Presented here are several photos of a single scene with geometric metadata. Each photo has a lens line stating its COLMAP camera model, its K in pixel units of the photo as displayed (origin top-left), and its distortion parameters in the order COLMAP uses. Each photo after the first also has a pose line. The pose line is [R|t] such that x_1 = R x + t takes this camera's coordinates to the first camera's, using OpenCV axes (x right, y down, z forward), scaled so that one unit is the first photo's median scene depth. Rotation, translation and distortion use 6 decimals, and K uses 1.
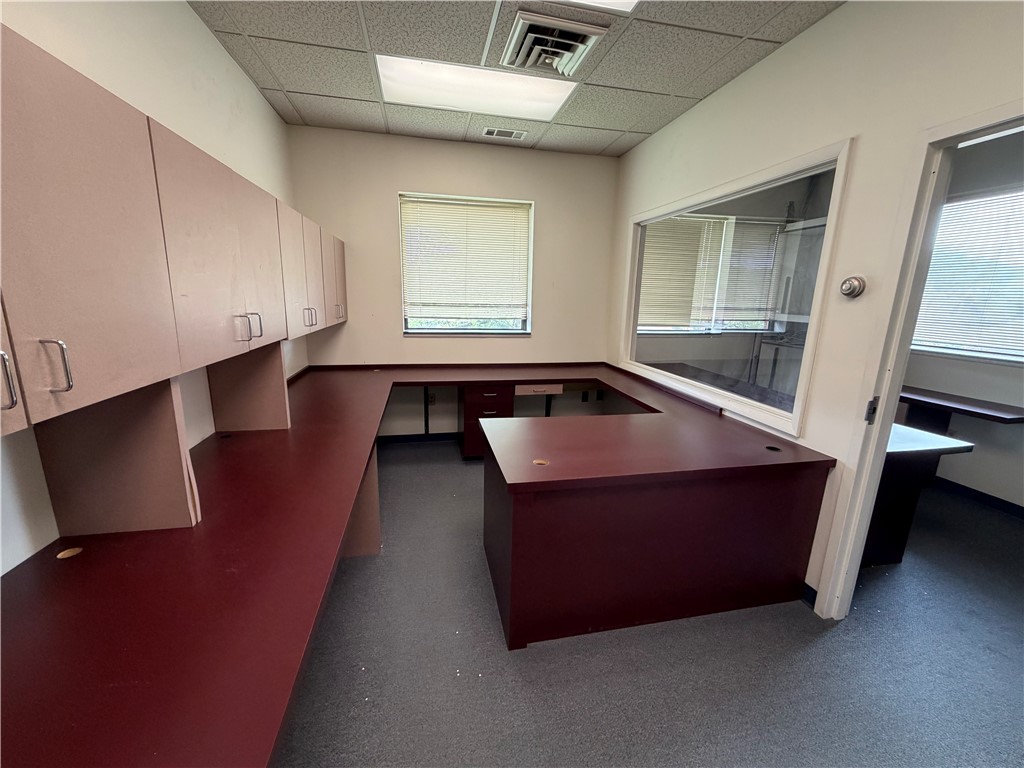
lens RADIAL K [[409.5, 0, 515.0], [0, 409.5, 384.4], [0, 0, 1]] dist [0.001708, 0.000335]
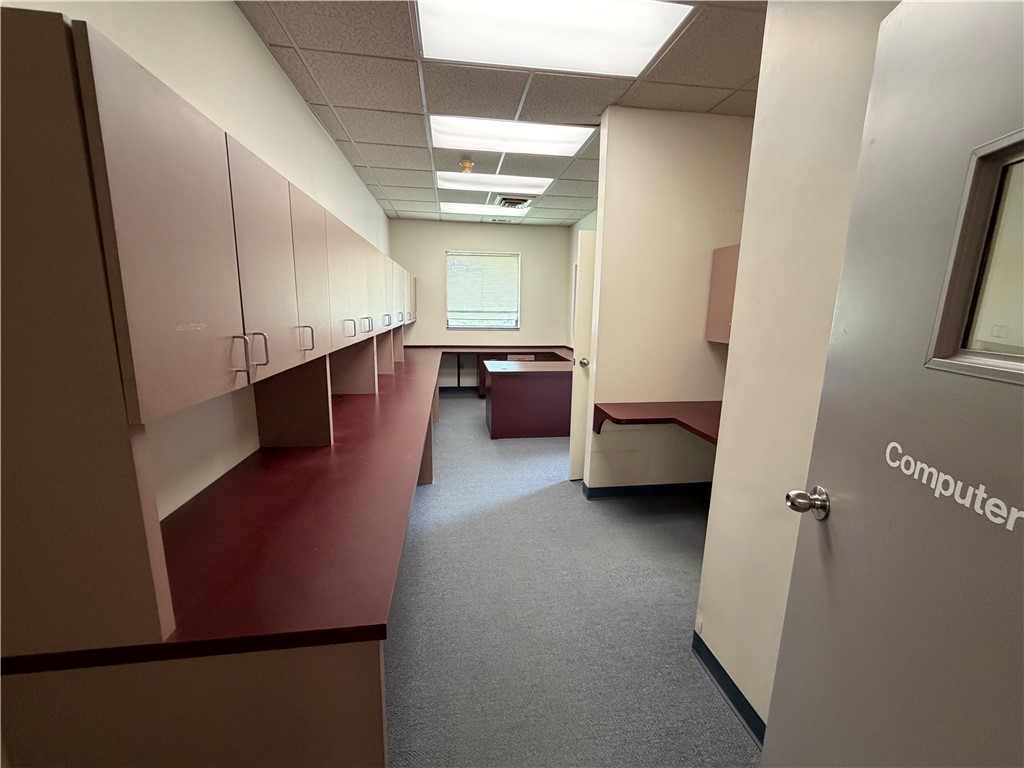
lens RADIAL K [[409.5, 0, 510.1], [0, 409.5, 381.3], [0, 0, 1]] dist [0.001708, 0.000335]
pose [[0.996870, 0.003788, -0.078962, 0.143298], [-0.006511, 0.999392, -0.034261, 0.166193], [0.078784, 0.034668, 0.996289, -0.737589]]
